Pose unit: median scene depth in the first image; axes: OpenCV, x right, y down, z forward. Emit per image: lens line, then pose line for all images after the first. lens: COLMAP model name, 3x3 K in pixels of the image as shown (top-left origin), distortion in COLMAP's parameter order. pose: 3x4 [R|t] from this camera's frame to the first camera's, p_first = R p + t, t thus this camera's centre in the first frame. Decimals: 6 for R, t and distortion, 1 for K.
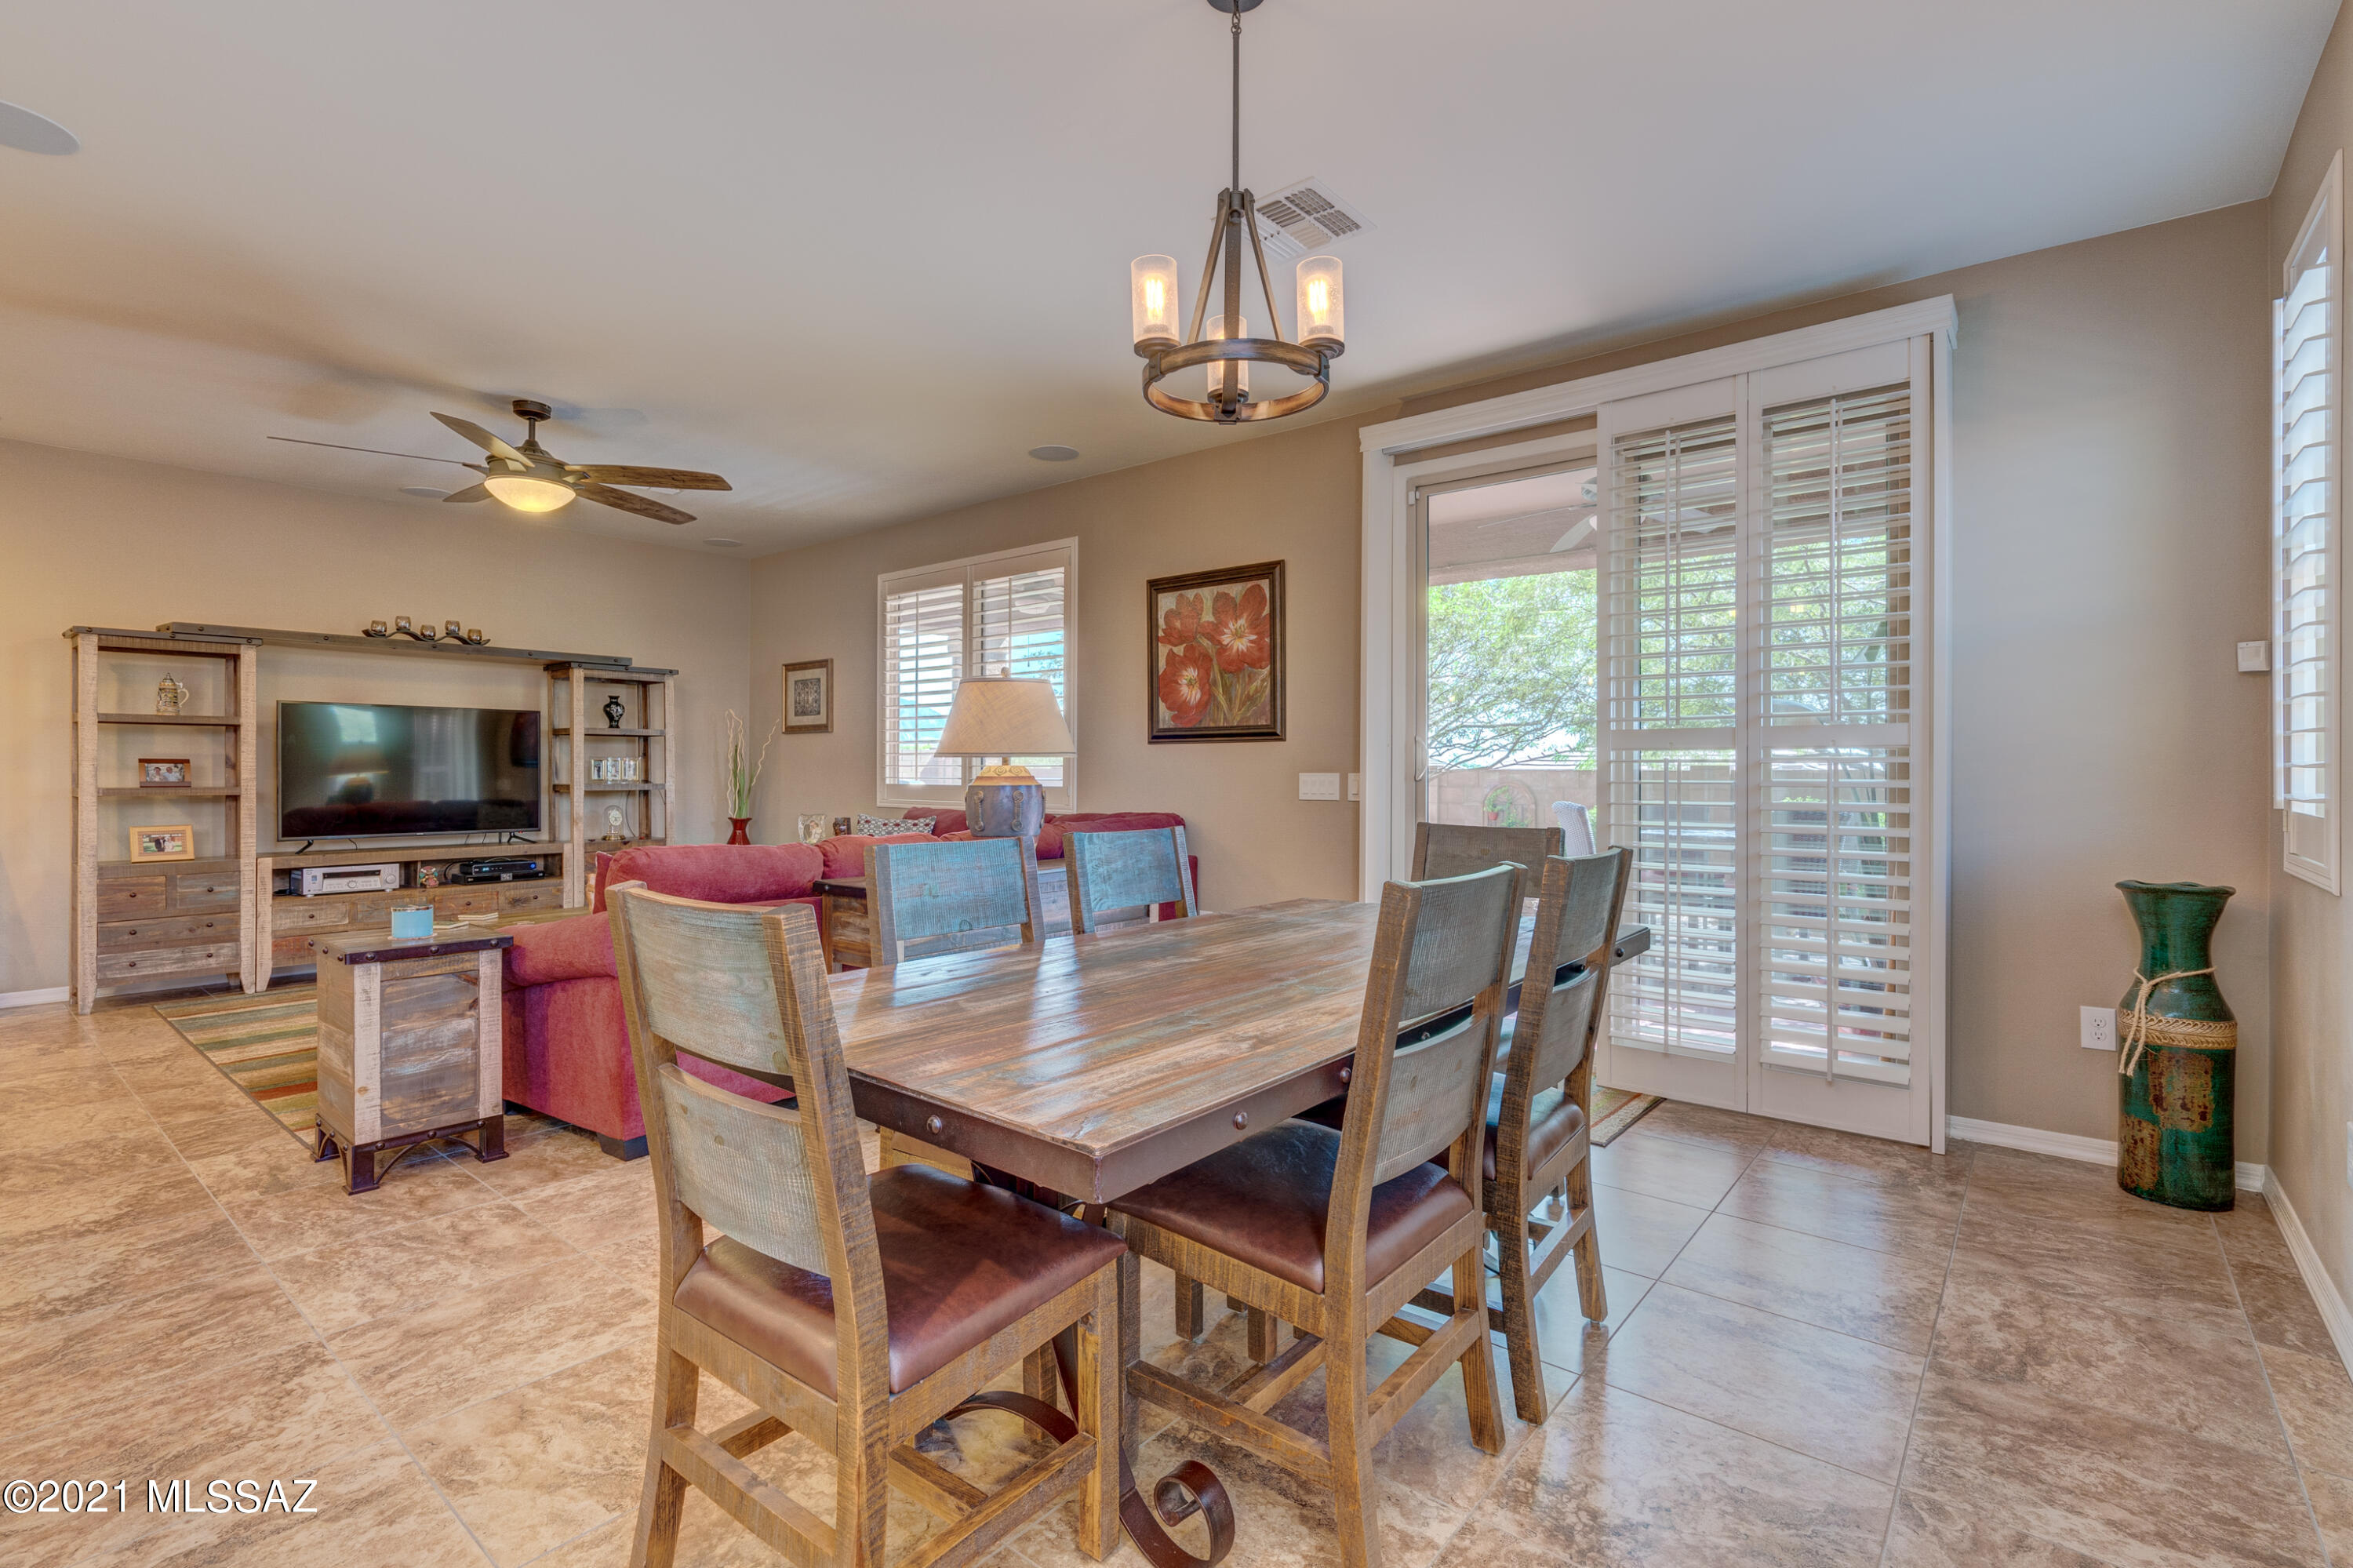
lens RADIAL K [[1072.9, 0, 1154.4], [0, 1072.9, 772.1], [0, 0, 1]] dist [-0.010767, 0.005086]
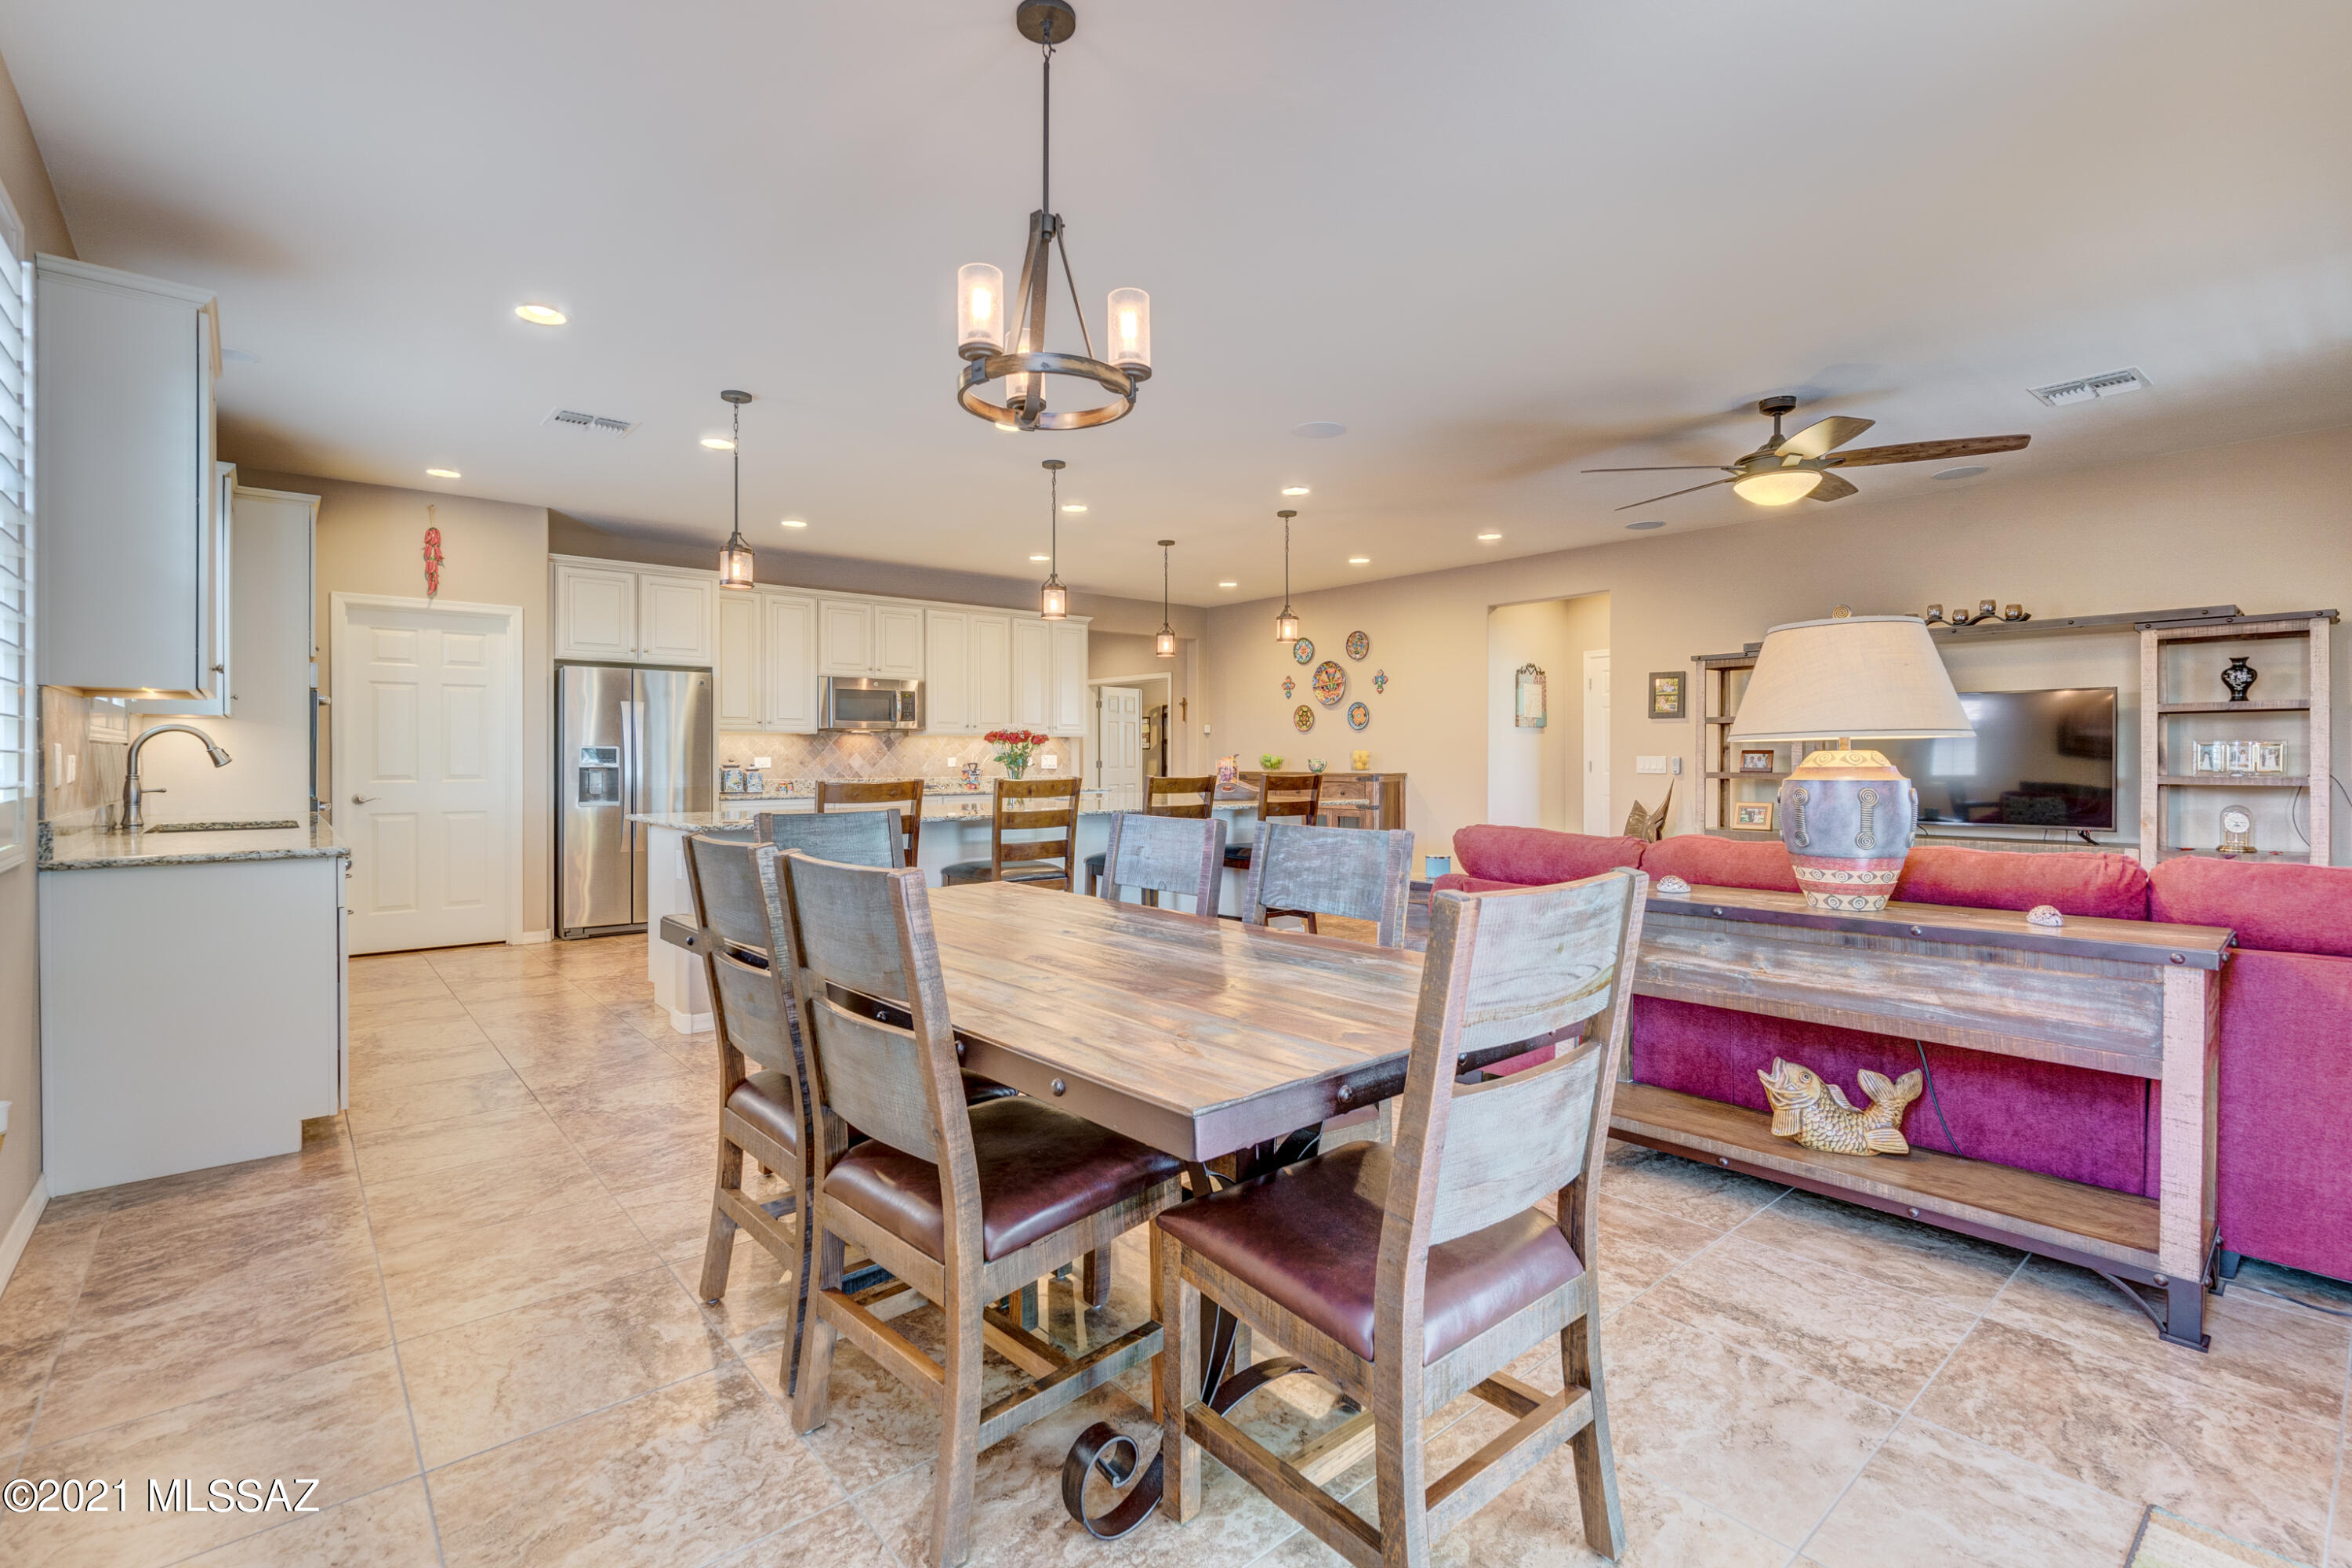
lens RADIAL K [[1072.5, 0, 1177.3], [0, 1072.5, 777.1], [0, 0, 1]] dist [-0.010767, 0.005086]
pose [[-0.175559, 0.014974, -0.984355, 0.455525], [-0.000113, 0.999884, 0.015230, 0.000374], [0.984469, 0.002785, -0.175537, 0.530000]]
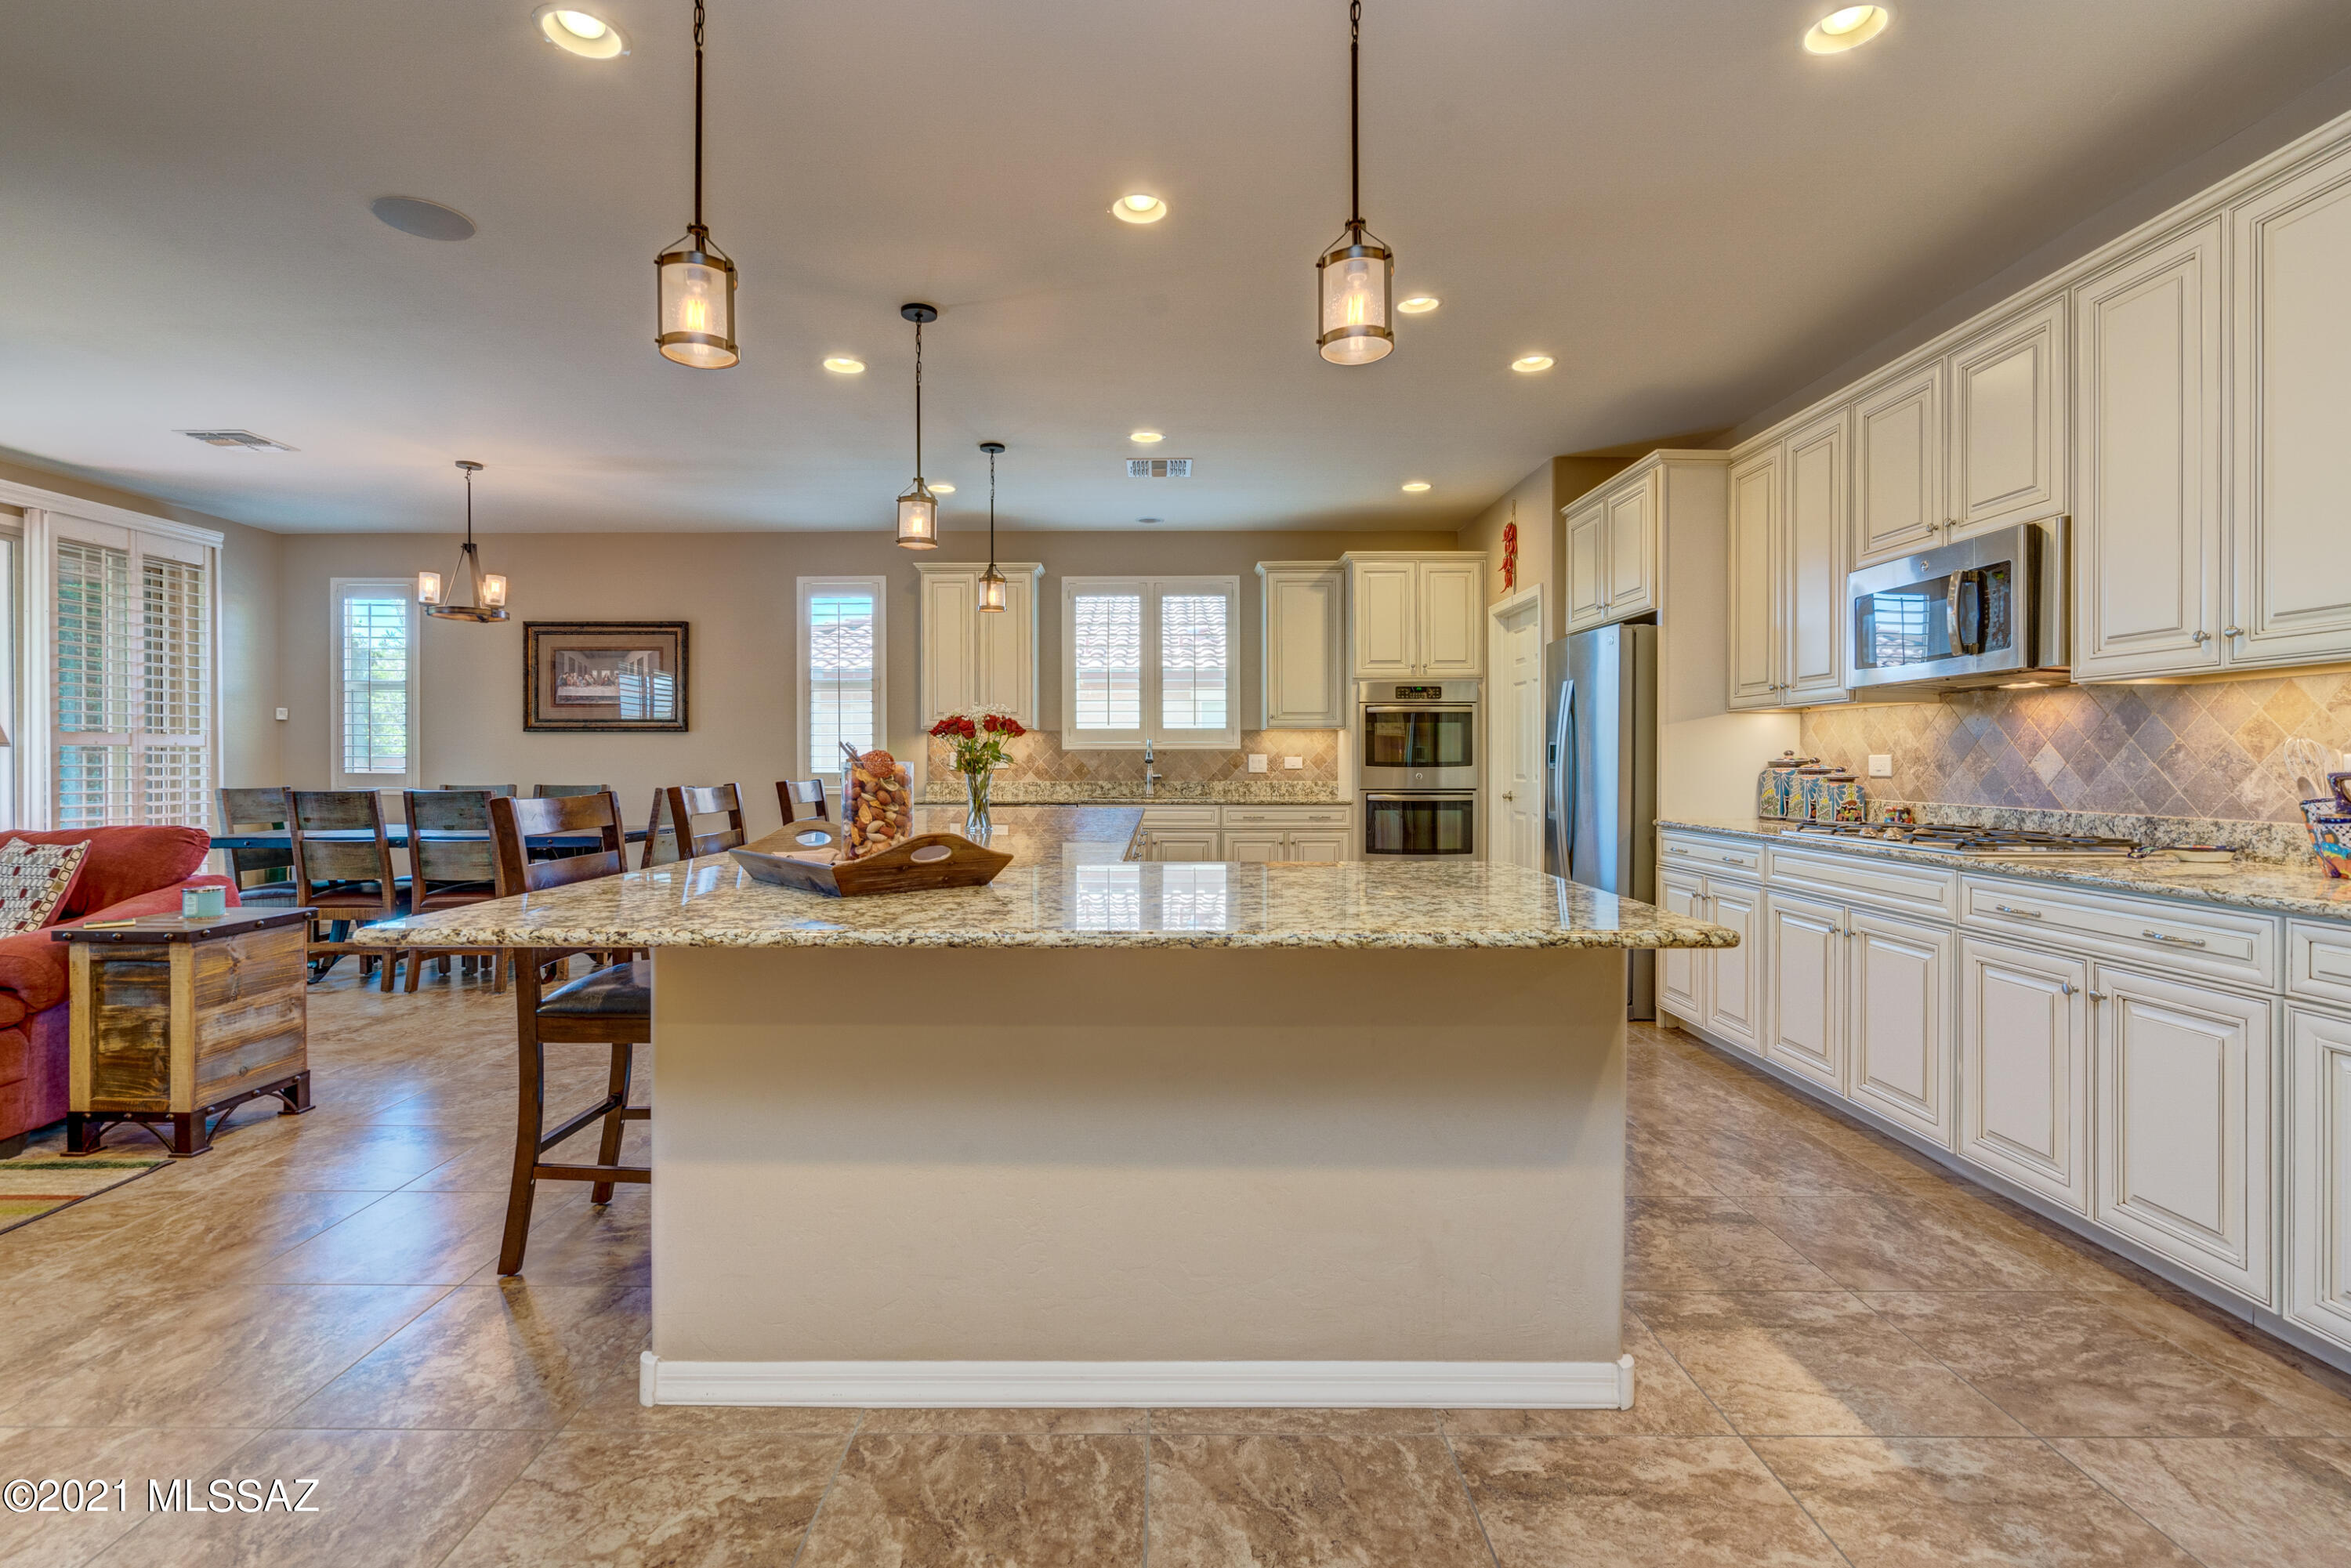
lens RADIAL K [[1072.0, 0, 1171.6], [0, 1072.0, 766.1], [0, 0, 1]] dist [-0.010767, 0.005086]
pose [[-0.646286, -0.007187, 0.763062, -1.228792], [-0.000301, 0.999958, 0.009163, -0.003280], [-0.763095, 0.005692, -0.646261, 0.550462]]
